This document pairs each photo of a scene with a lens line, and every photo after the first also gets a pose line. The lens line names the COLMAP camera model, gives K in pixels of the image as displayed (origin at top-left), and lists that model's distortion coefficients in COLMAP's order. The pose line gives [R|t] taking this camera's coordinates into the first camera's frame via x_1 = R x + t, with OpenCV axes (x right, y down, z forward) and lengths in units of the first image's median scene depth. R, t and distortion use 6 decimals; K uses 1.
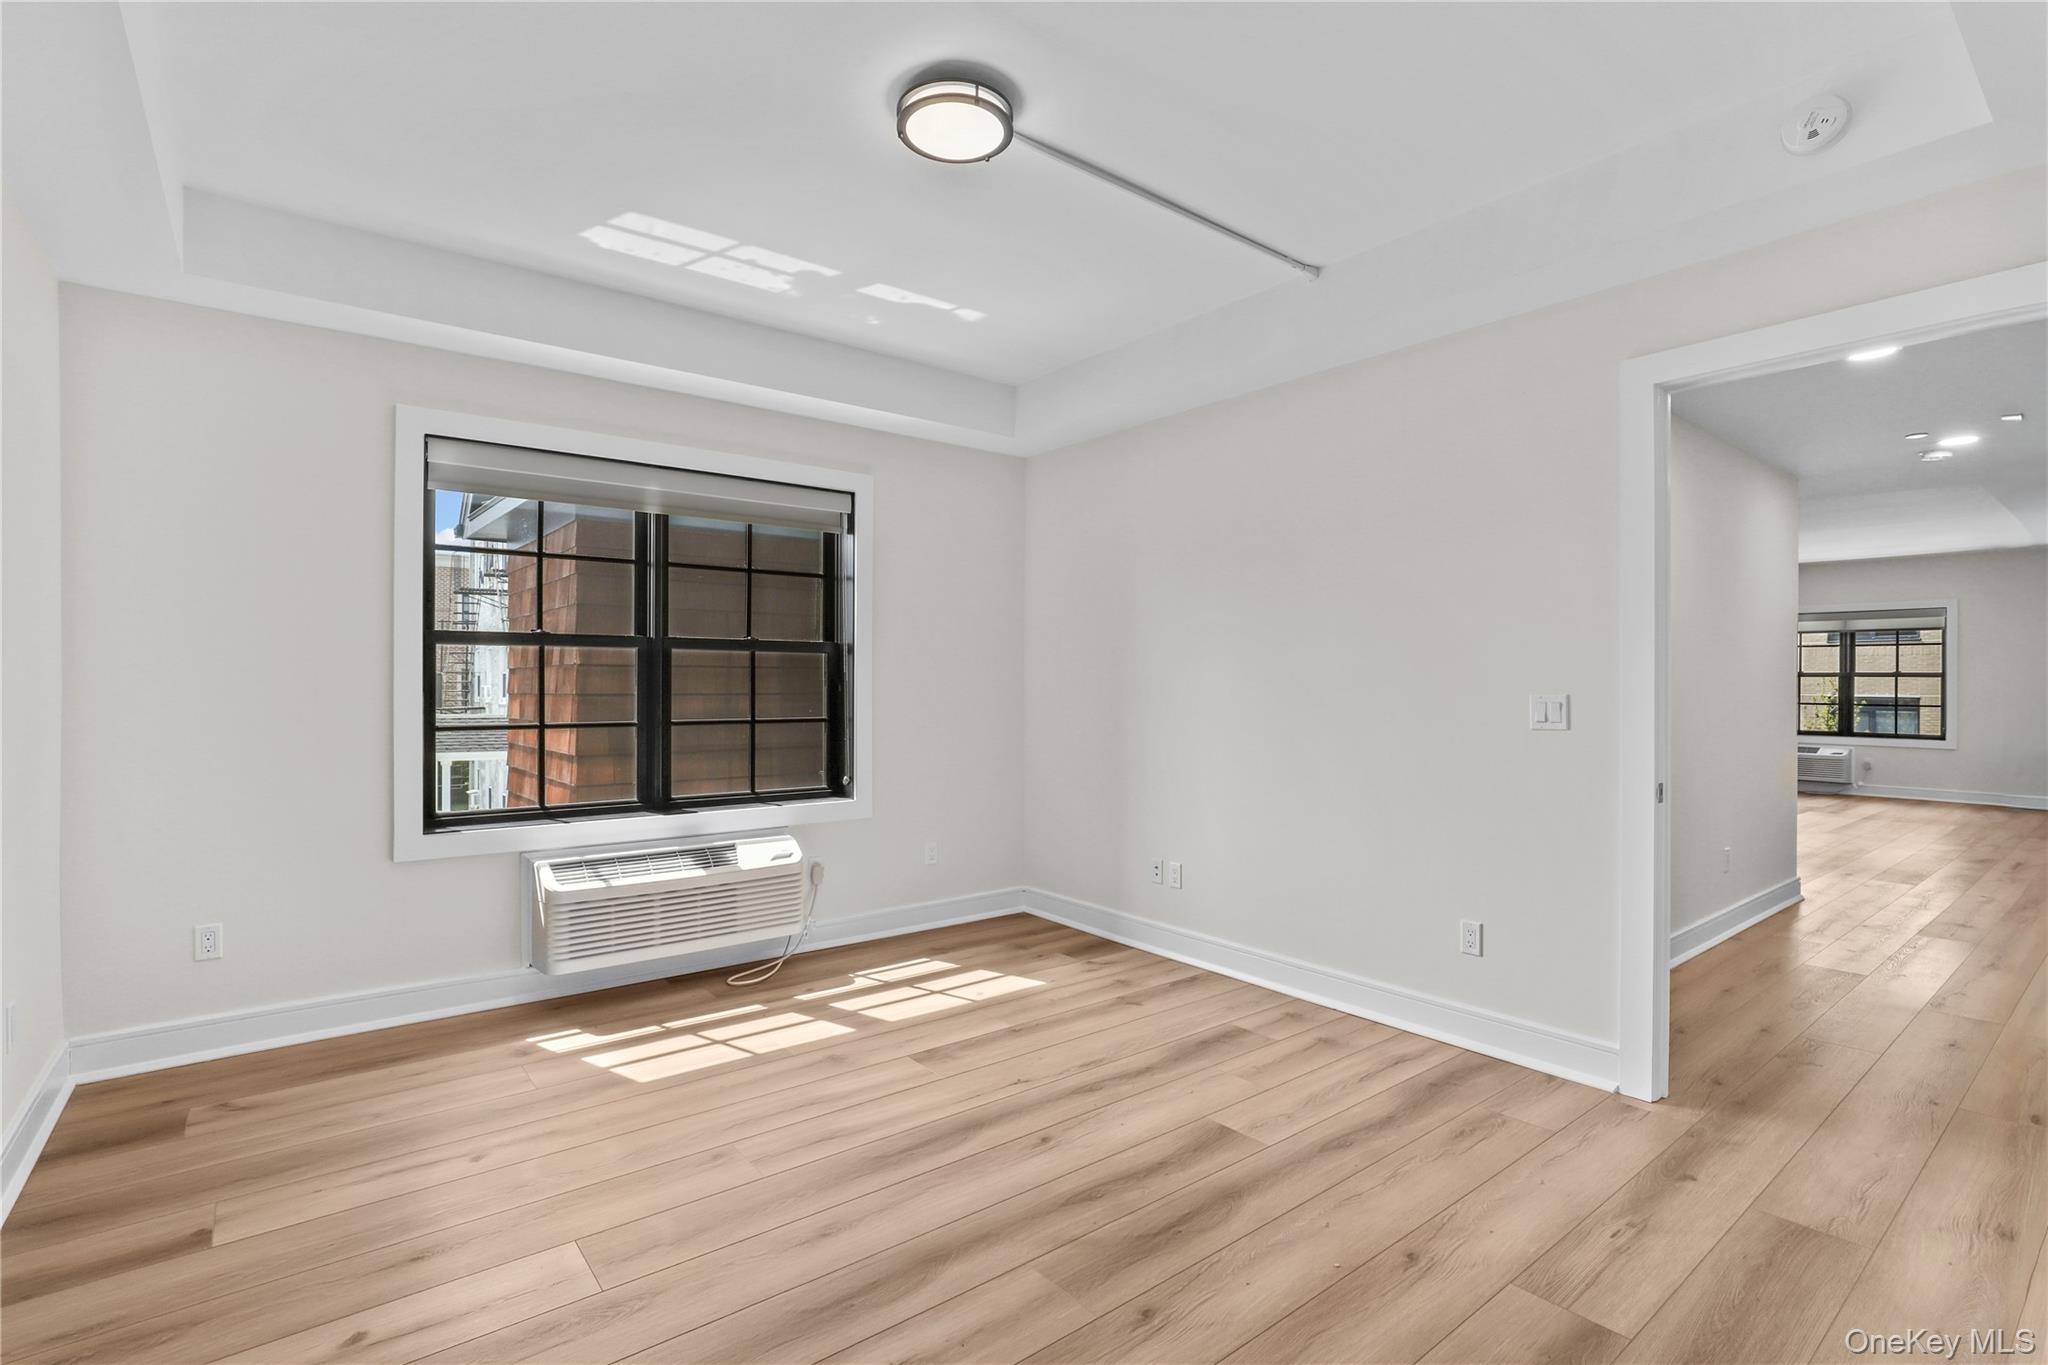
lens RADIAL K [[942.5, 0, 1027.1], [0, 942.5, 682.1], [0, 0, 1]] dist [-0.011511, 0.001764]
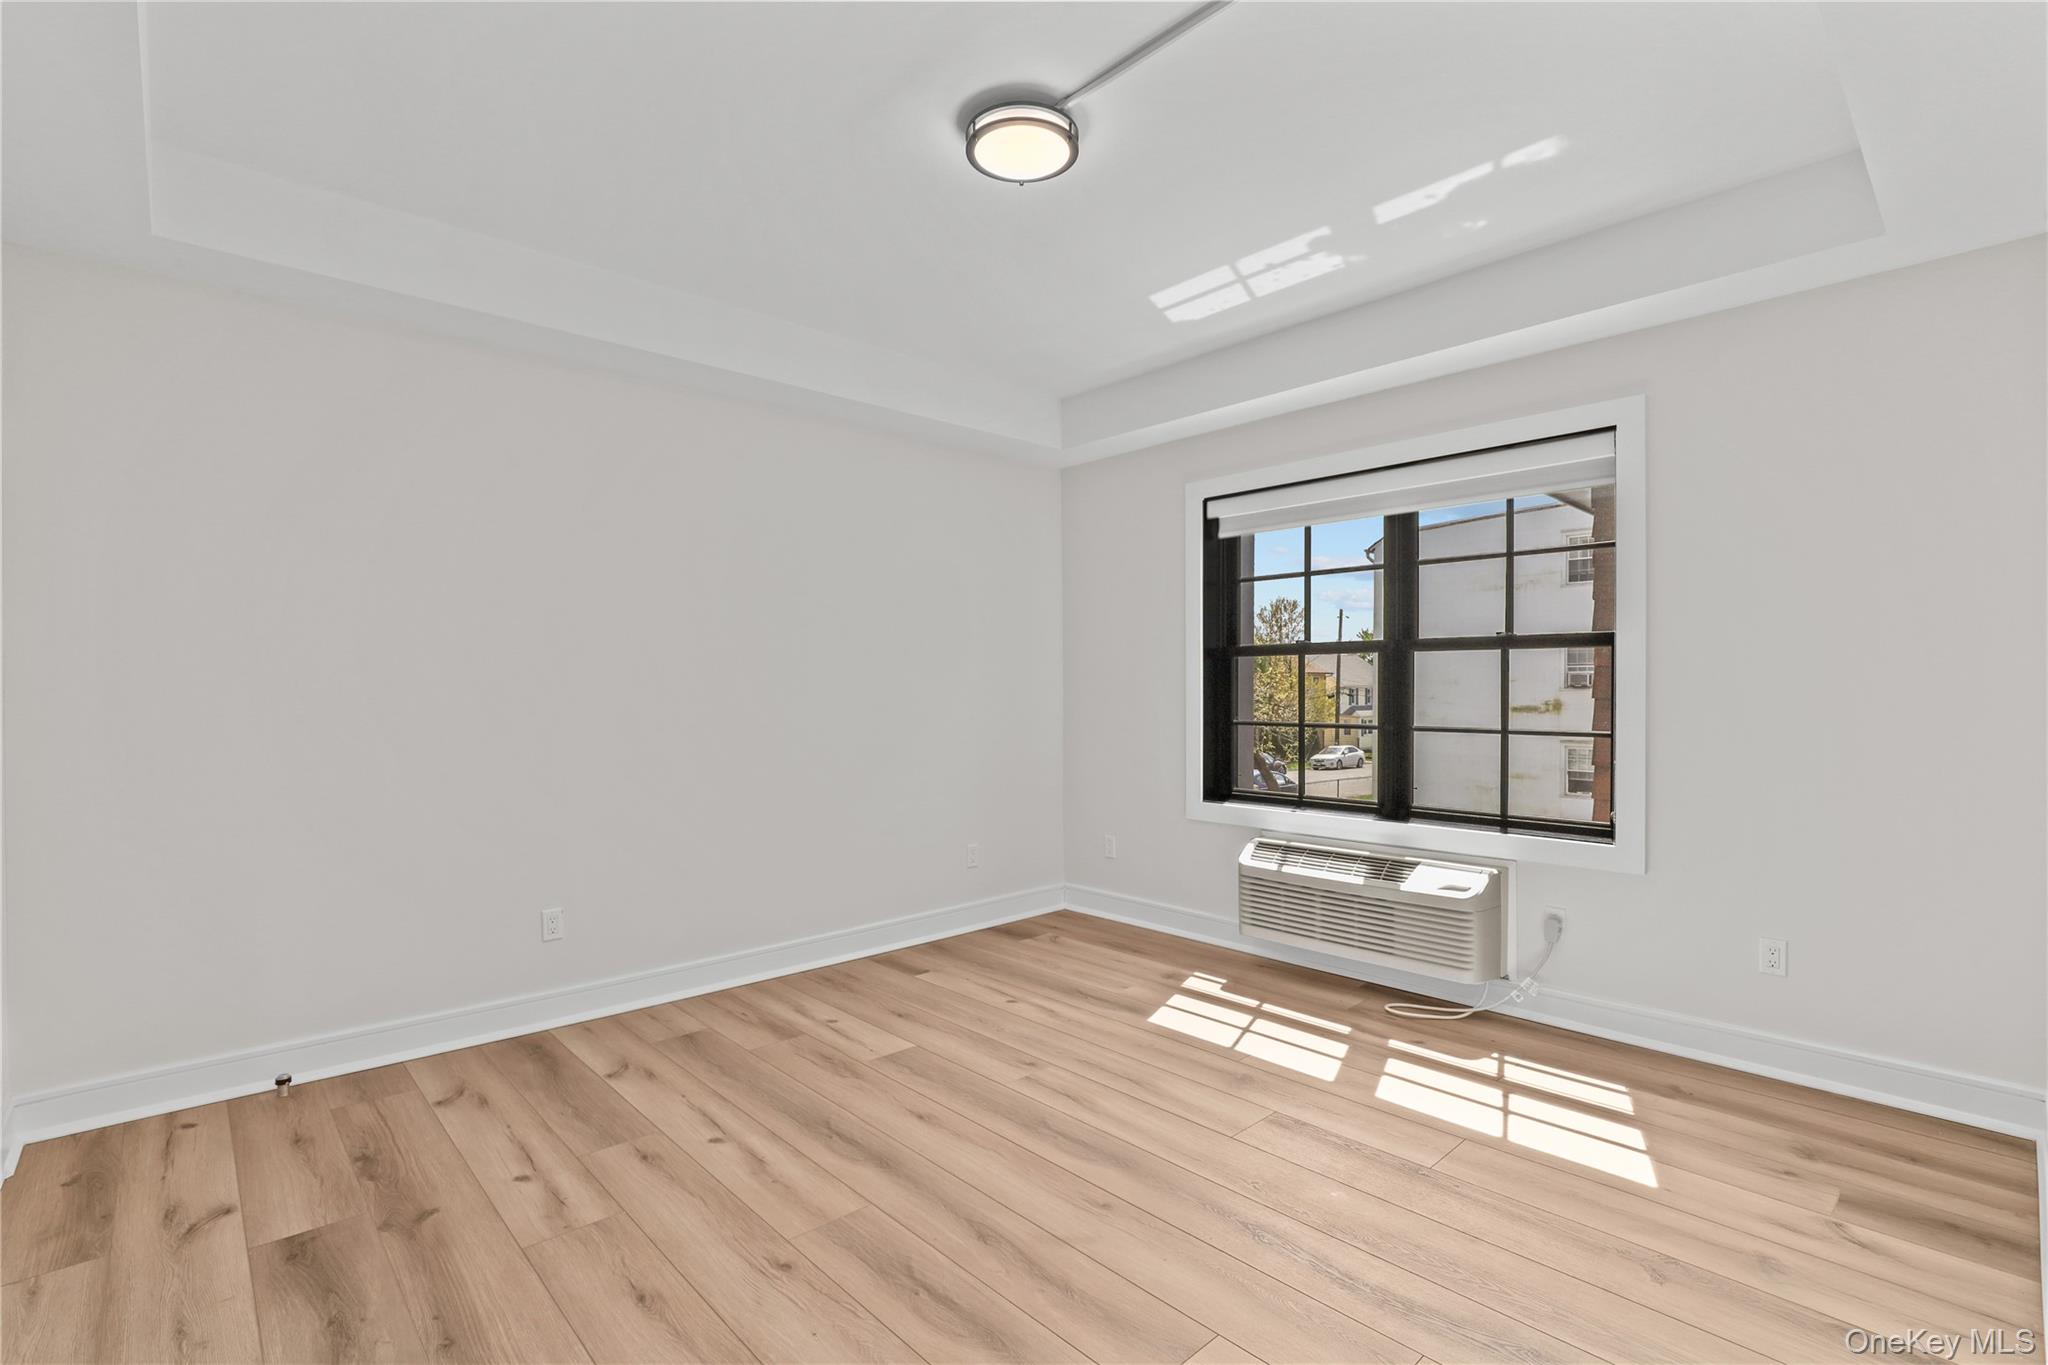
lens RADIAL K [[942.5, 0, 1032.4], [0, 942.5, 688.1], [0, 0, 1]] dist [-0.011511, 0.001764]
pose [[0.090402, -0.002553, -0.995902, 0.674220], [0.003436, 0.999992, -0.002252, 0.004238], [0.995899, -0.003218, 0.090410, 0.649013]]
